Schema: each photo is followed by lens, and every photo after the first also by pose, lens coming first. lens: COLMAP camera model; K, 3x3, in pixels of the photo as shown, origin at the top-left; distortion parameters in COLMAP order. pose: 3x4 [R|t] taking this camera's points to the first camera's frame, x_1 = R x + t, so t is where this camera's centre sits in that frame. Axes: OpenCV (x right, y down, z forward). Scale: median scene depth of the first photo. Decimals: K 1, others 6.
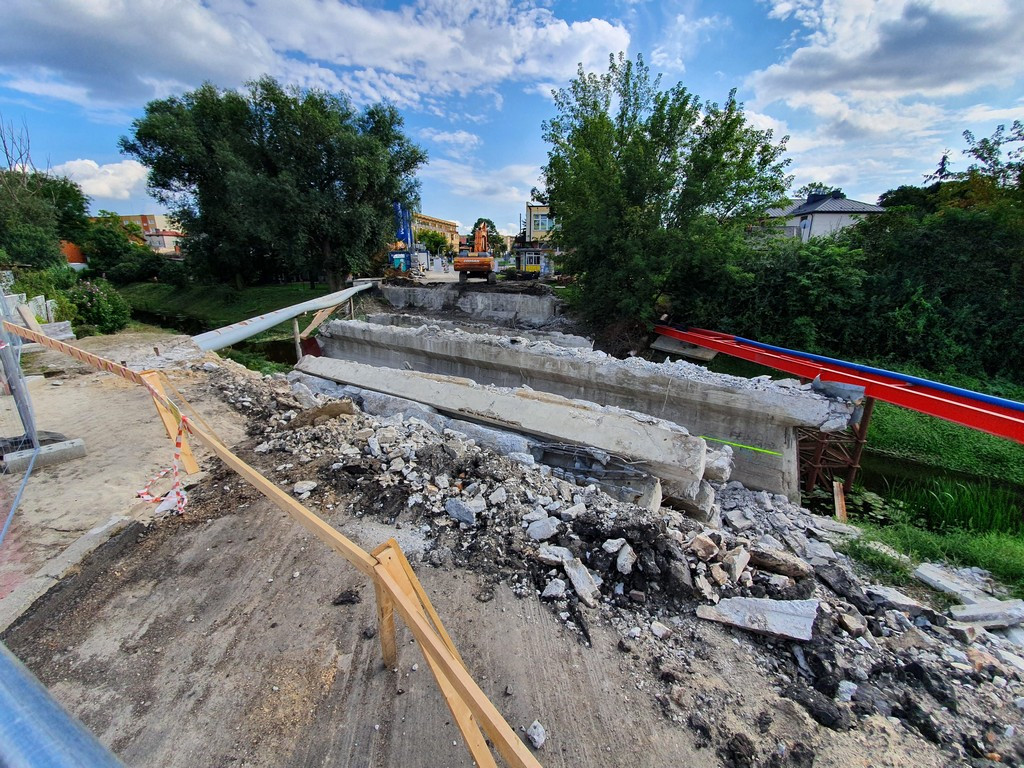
lens RADIAL K [[415.2, 0, 506.7], [0, 415.2, 373.9], [0, 0, 1]] dist [0.008920, -0.015838]
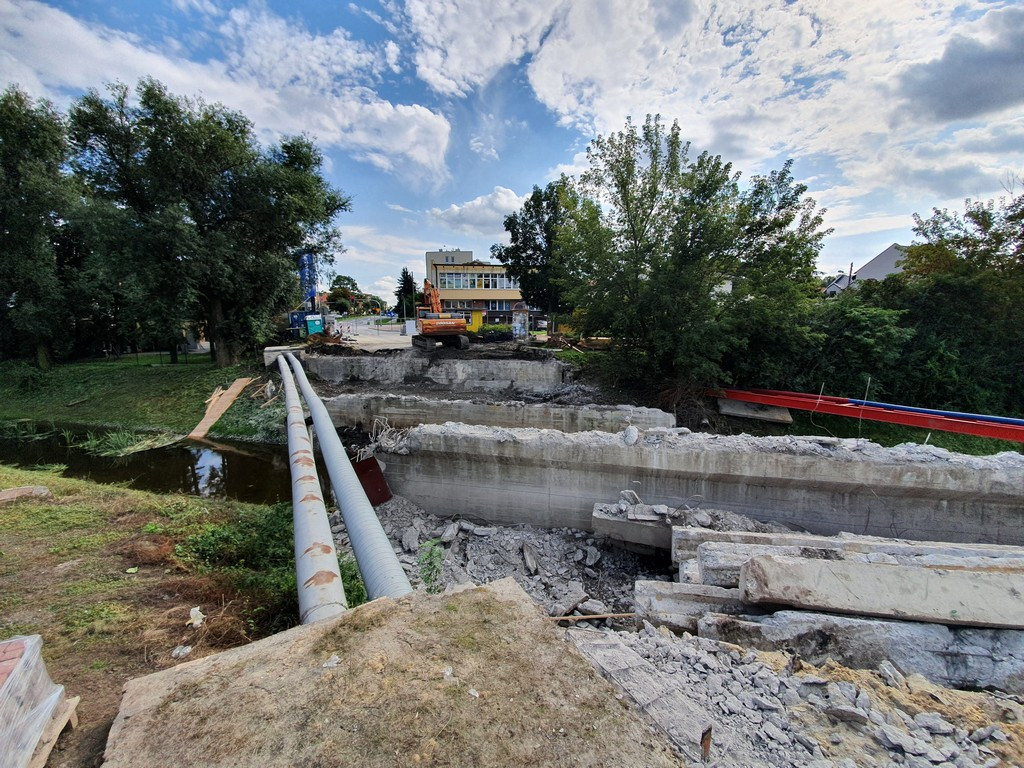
lens RADIAL K [[407.4, 0, 515.0], [0, 407.4, 377.5], [0, 0, 1]] dist [0.009099, -0.014904]
pose [[0.928382, -0.064611, 0.365968, -0.702760], [0.107990, 0.989179, -0.099309, -0.177229], [-0.355591, 0.131717, 0.925314, 0.541087]]
